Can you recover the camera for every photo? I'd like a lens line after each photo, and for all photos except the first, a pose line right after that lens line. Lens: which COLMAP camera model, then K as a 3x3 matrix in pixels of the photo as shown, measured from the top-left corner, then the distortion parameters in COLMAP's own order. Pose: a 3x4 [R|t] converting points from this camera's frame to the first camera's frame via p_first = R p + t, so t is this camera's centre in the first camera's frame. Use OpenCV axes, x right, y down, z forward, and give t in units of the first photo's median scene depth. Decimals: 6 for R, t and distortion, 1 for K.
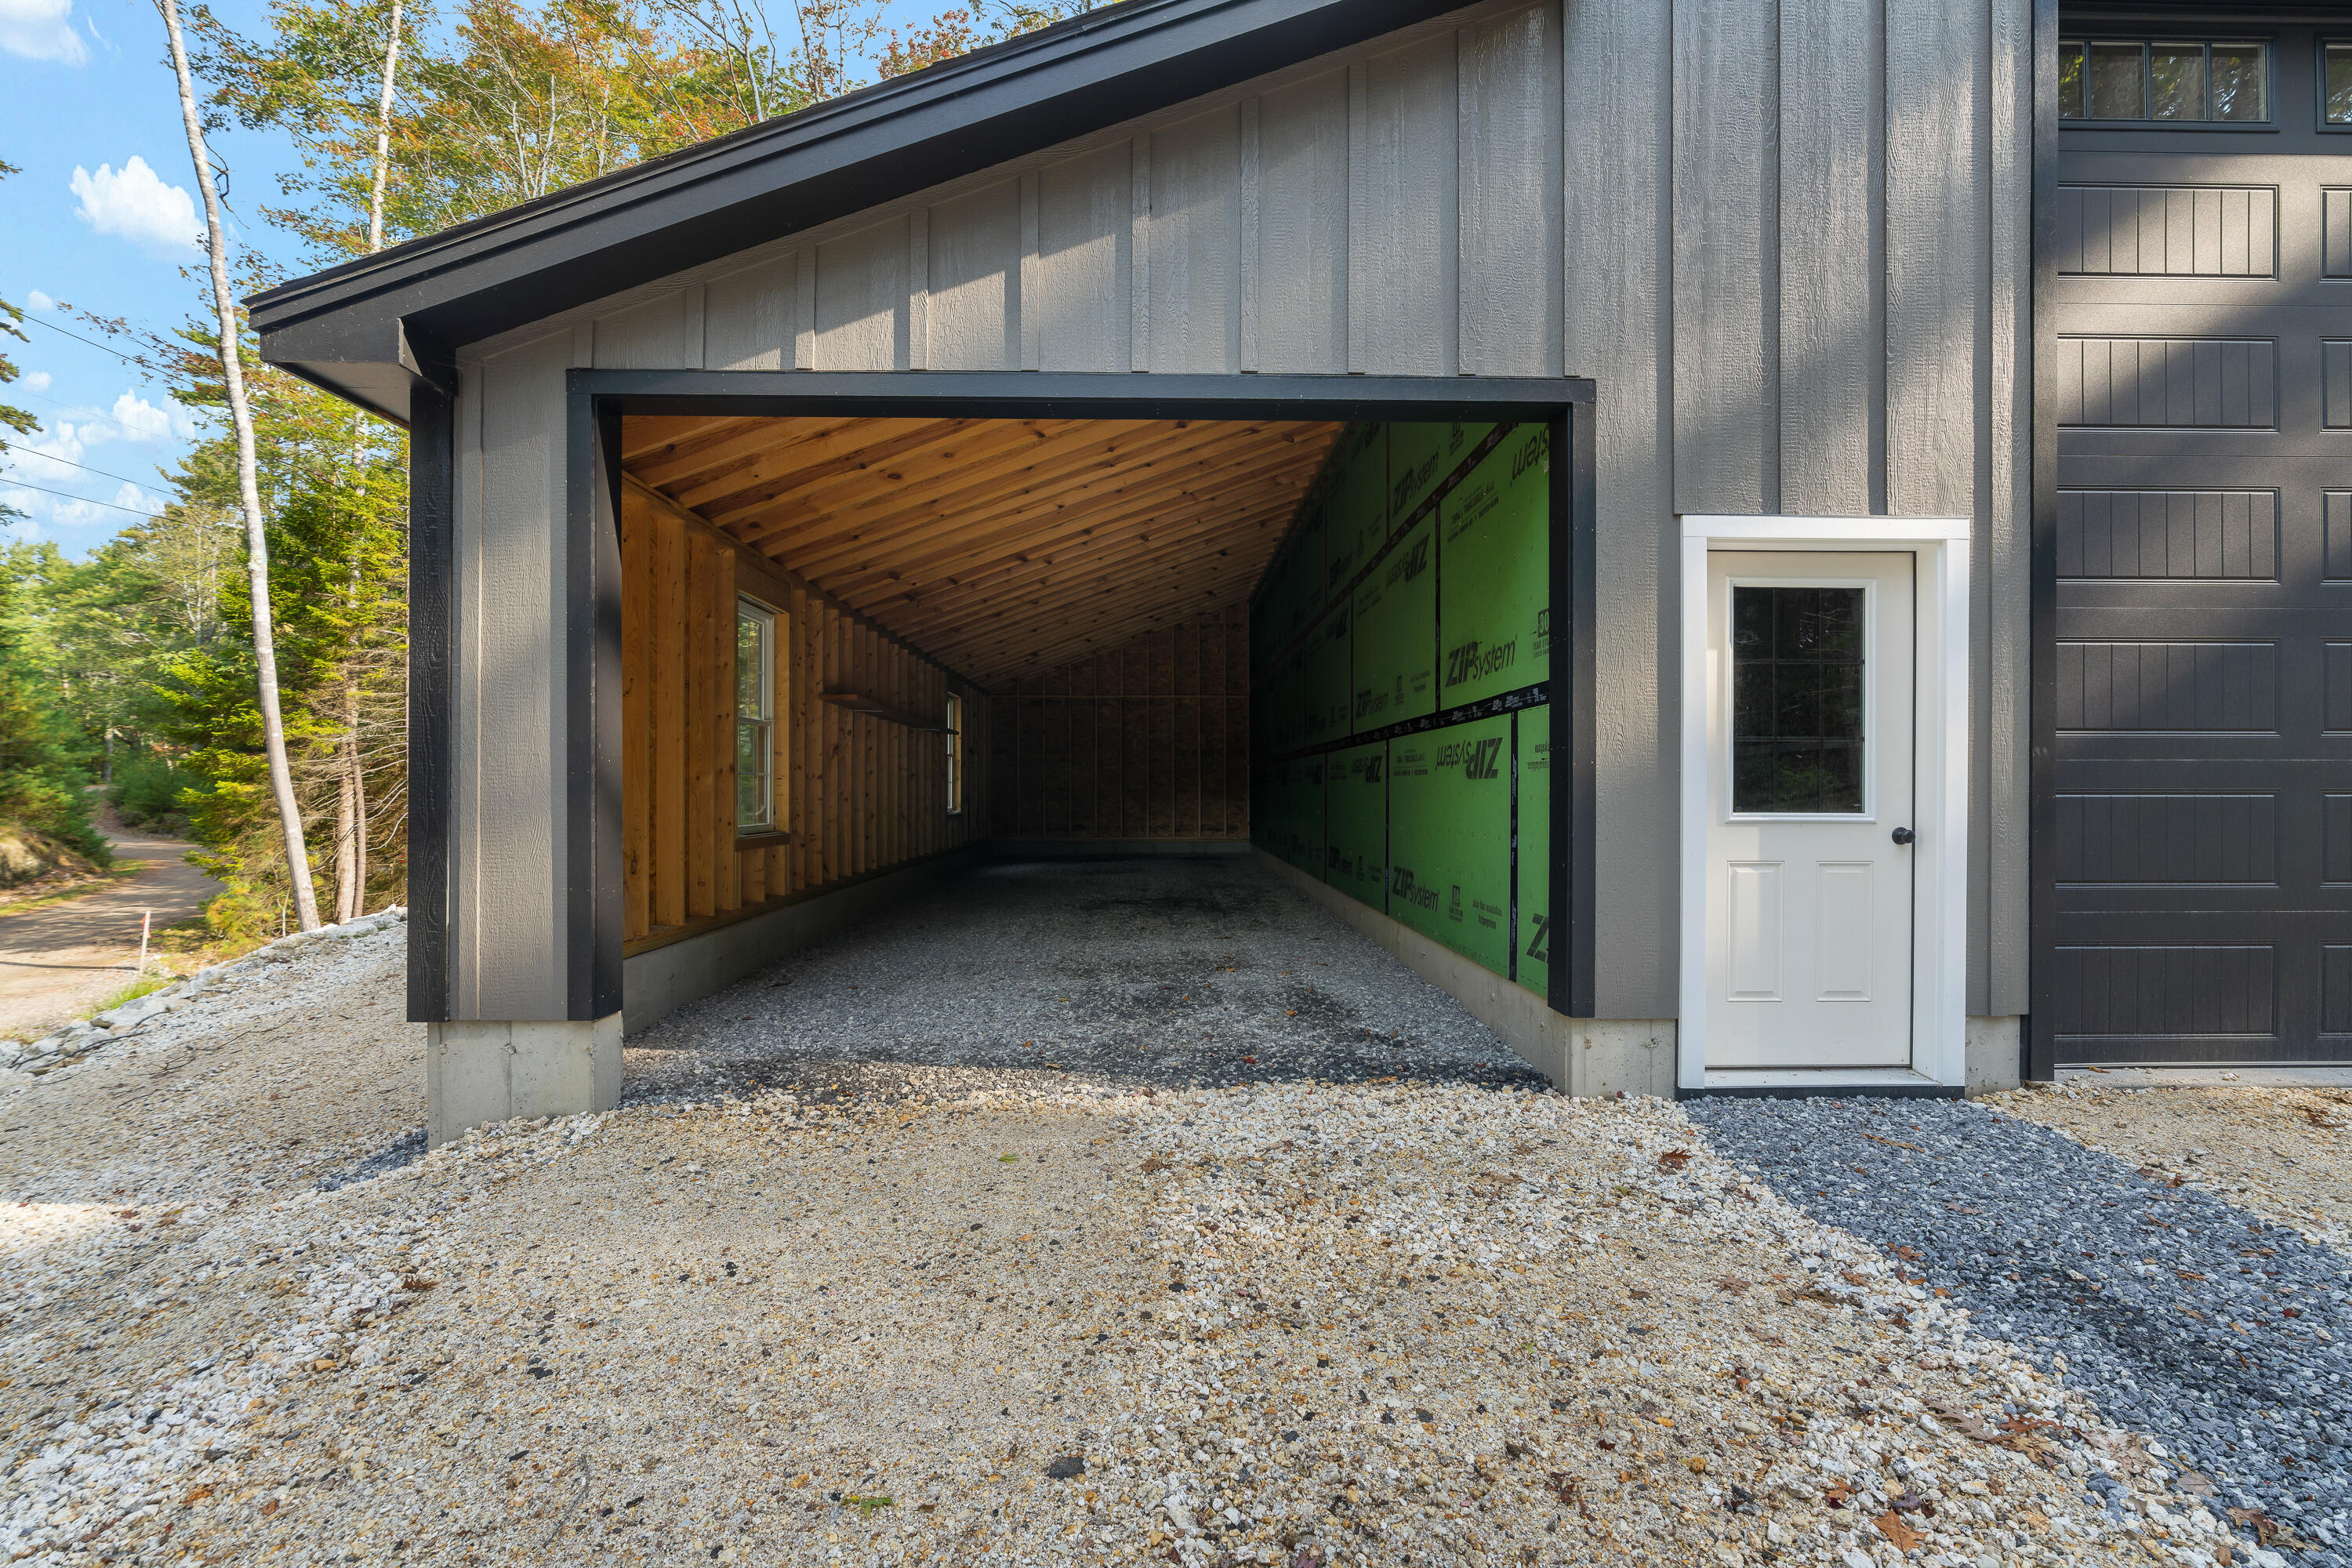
lens RADIAL K [[1098.6, 0, 1180.2], [0, 1098.6, 794.6], [0, 0, 1]] dist [-0.016123, 0.000560]
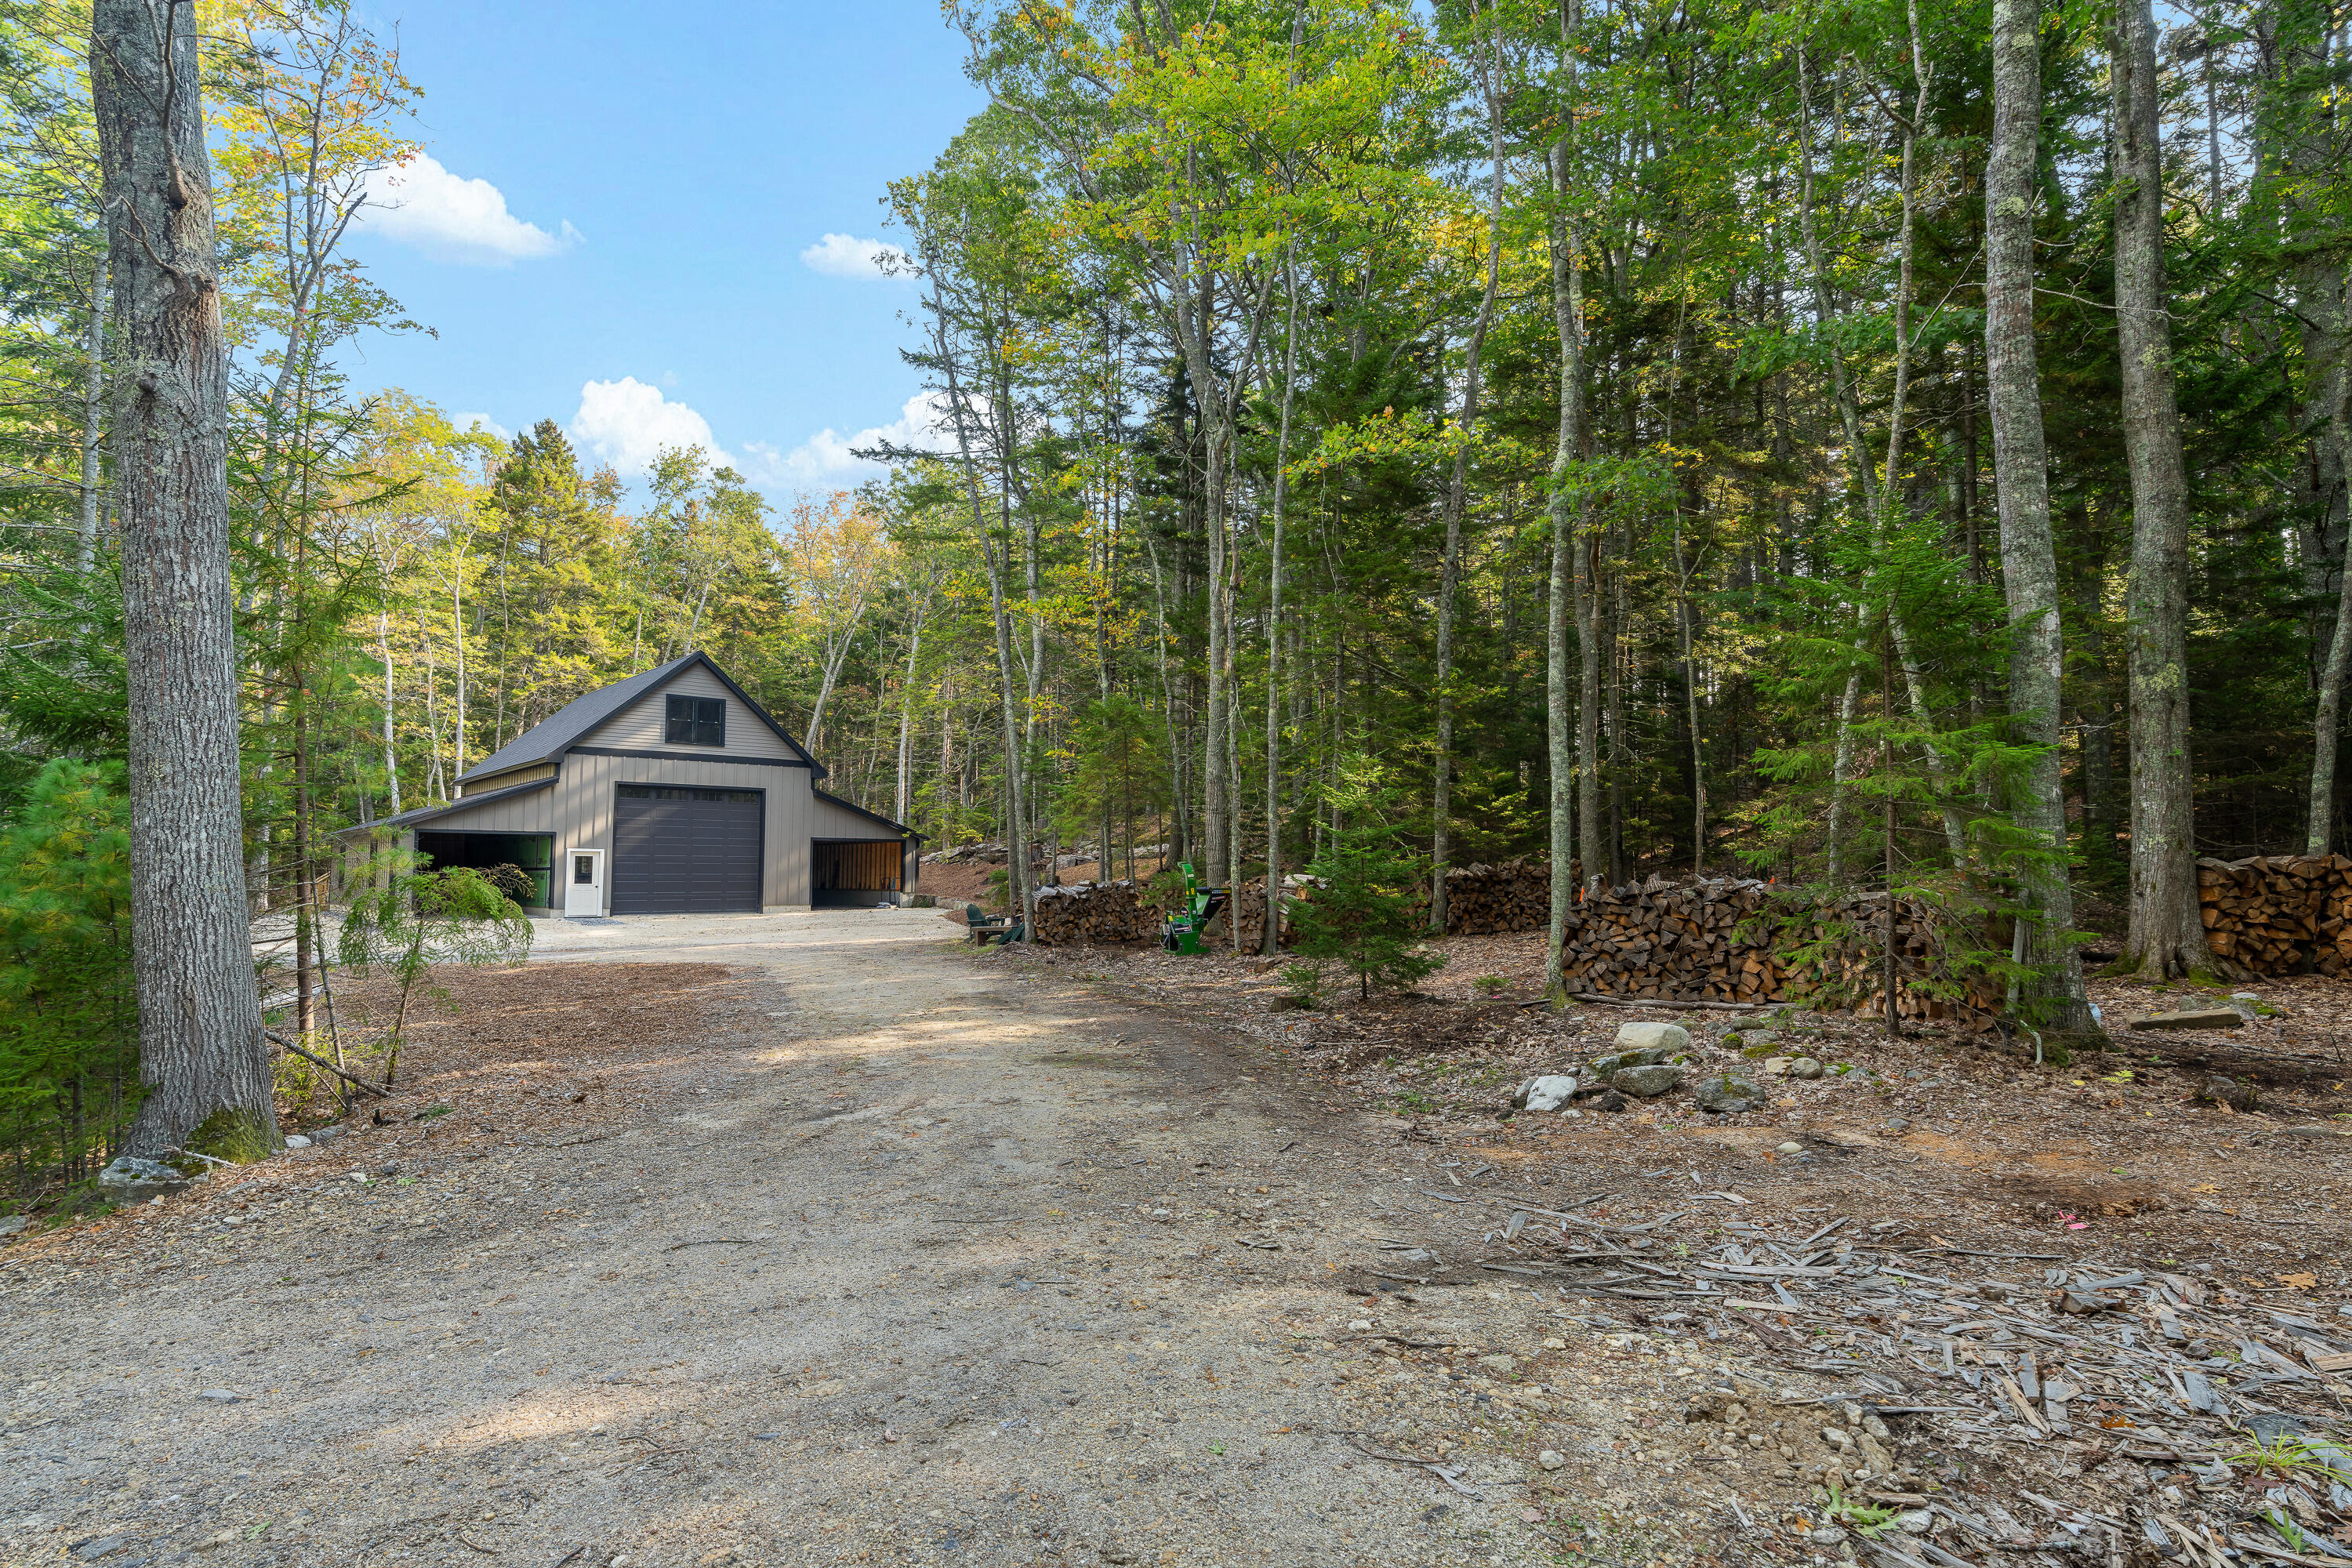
lens RADIAL K [[1290.3, 0, 1227.4], [0, 1290.3, 787.2], [0, 0, 1]] dist [0.000197, -0.000123]
pose [[0.777735, 0.043194, 0.627106, -1.728307], [-0.000229, 0.997656, -0.068432, -0.043878], [-0.628592, 0.053078, 0.775922, -9.353045]]
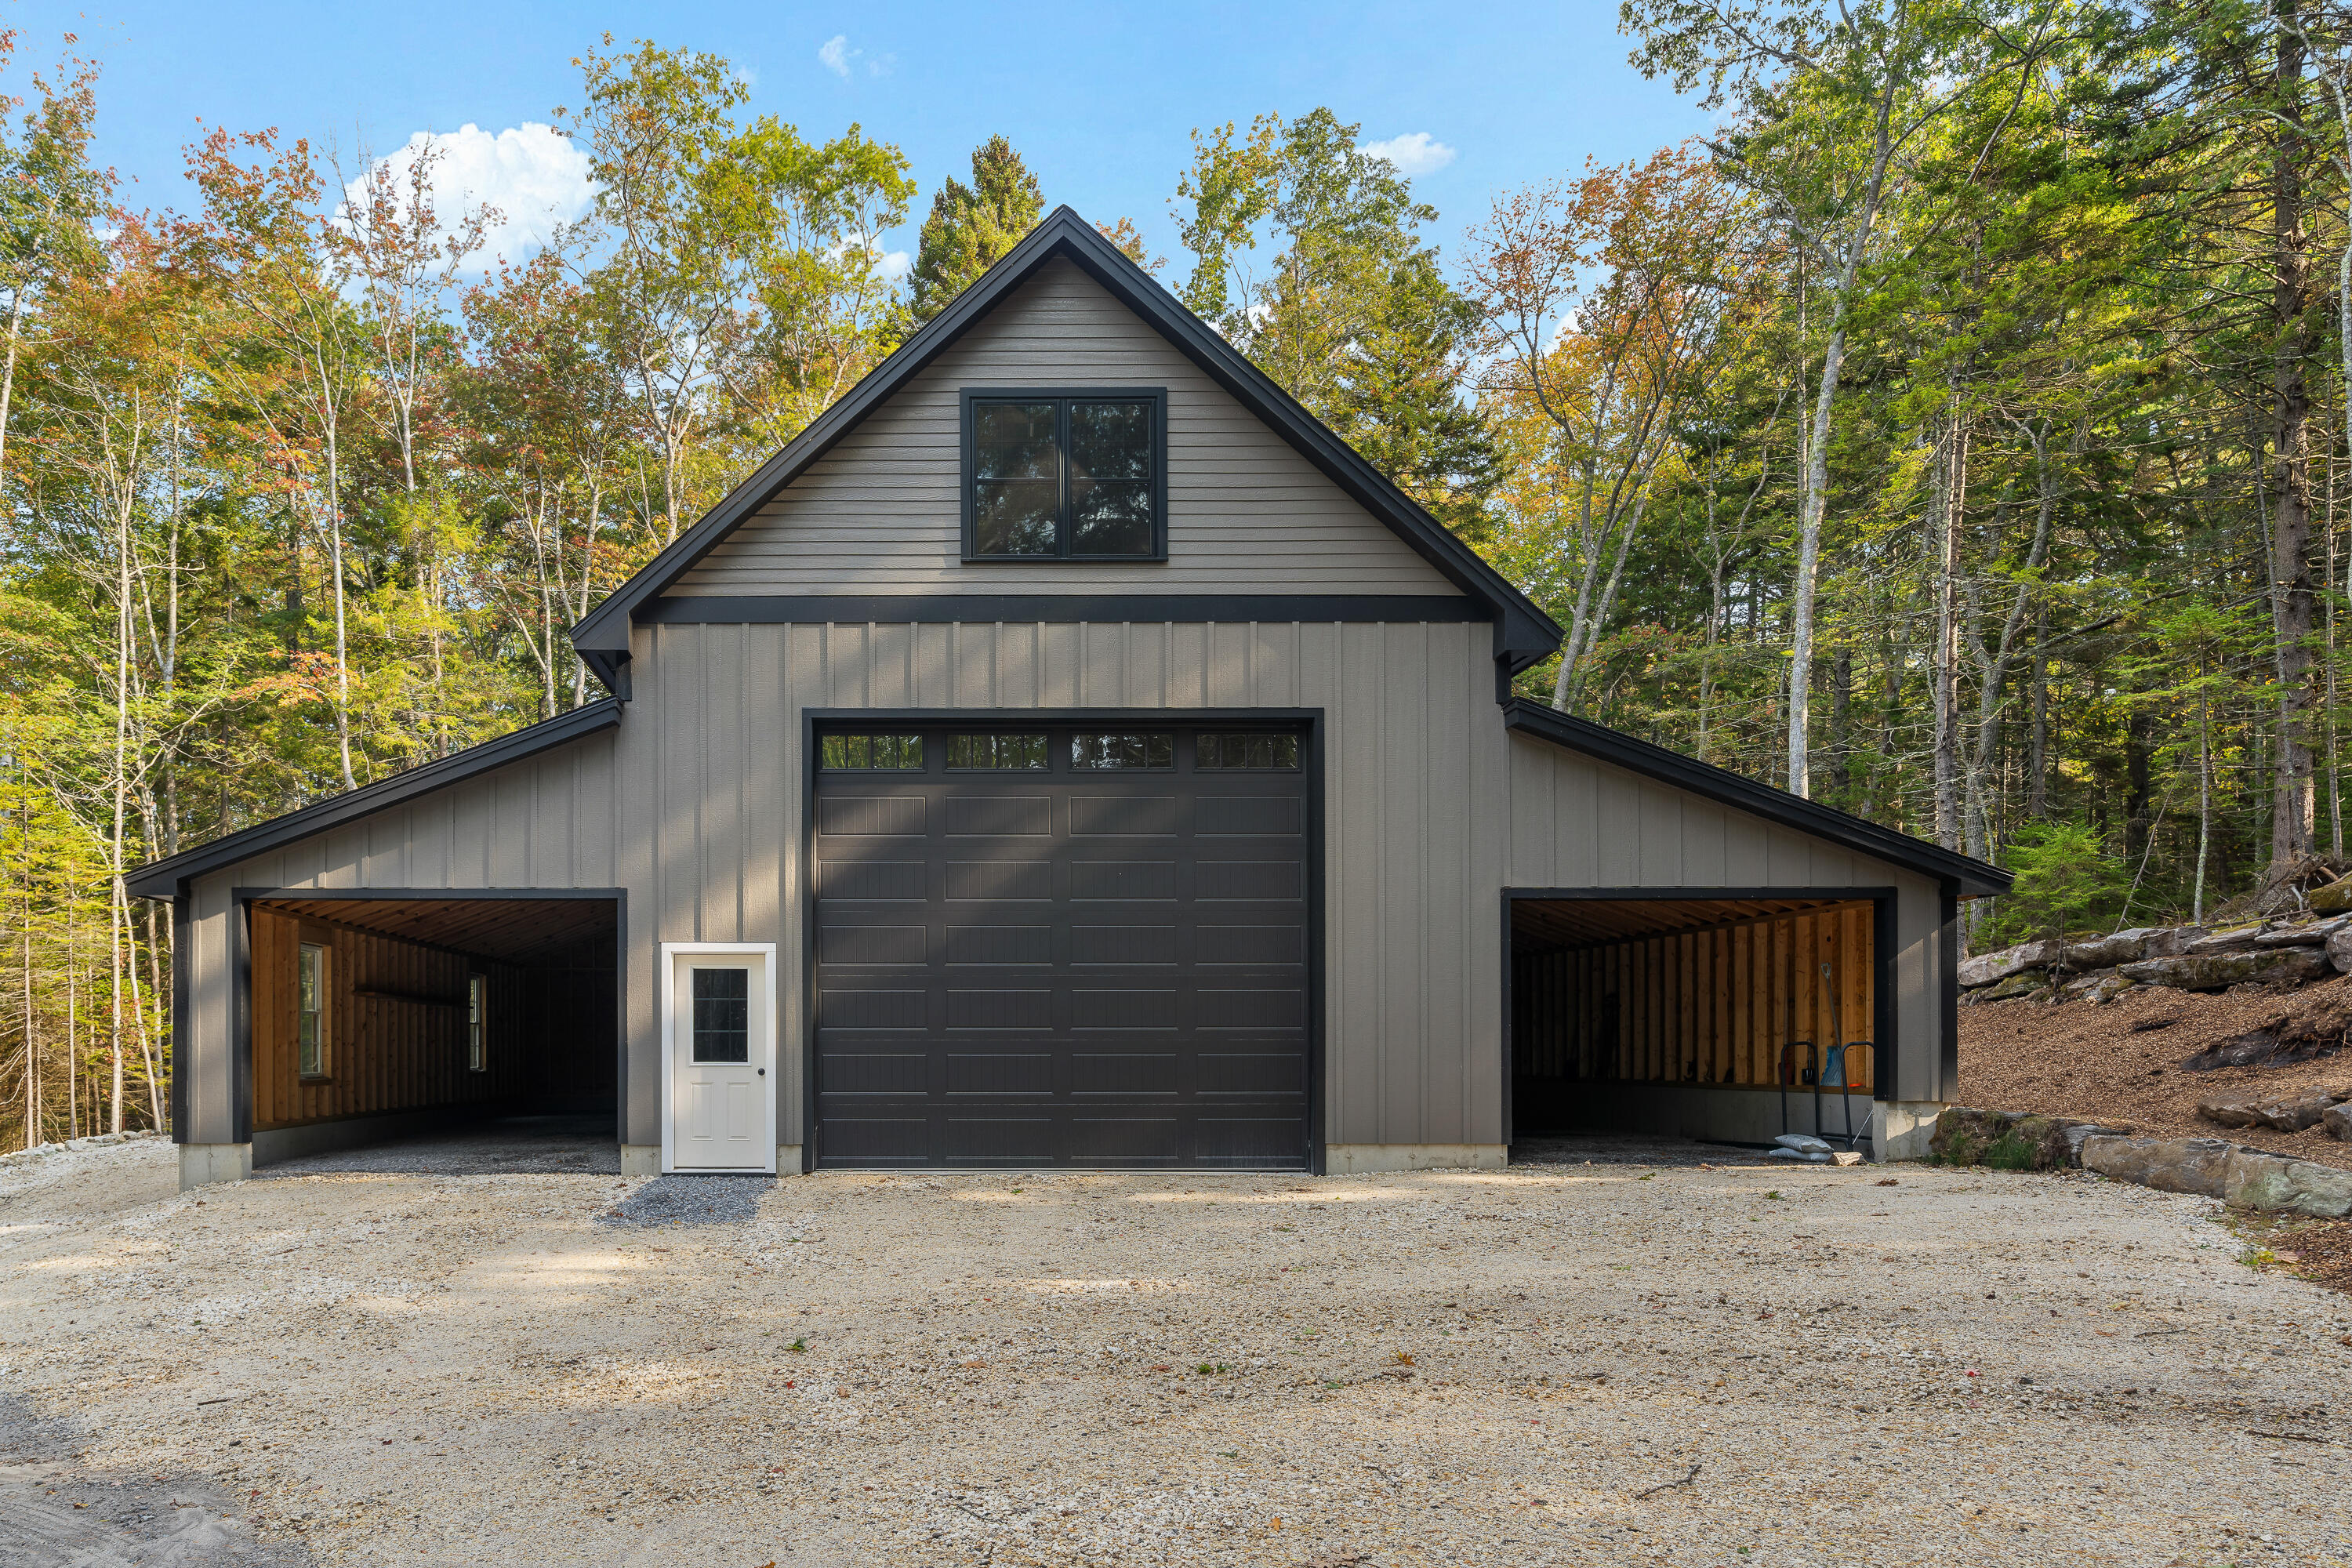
lens RADIAL K [[1554.0, 0, 935.4], [0, 1554.0, 1040.2], [0, 0, 1]] dist [-0.001774, 0.002395]
pose [[0.999687, -0.001188, -0.025006, 1.111967], [0.000937, 0.999949, -0.010054, 0.002401], [0.025017, 0.010027, 0.999637, -2.392359]]
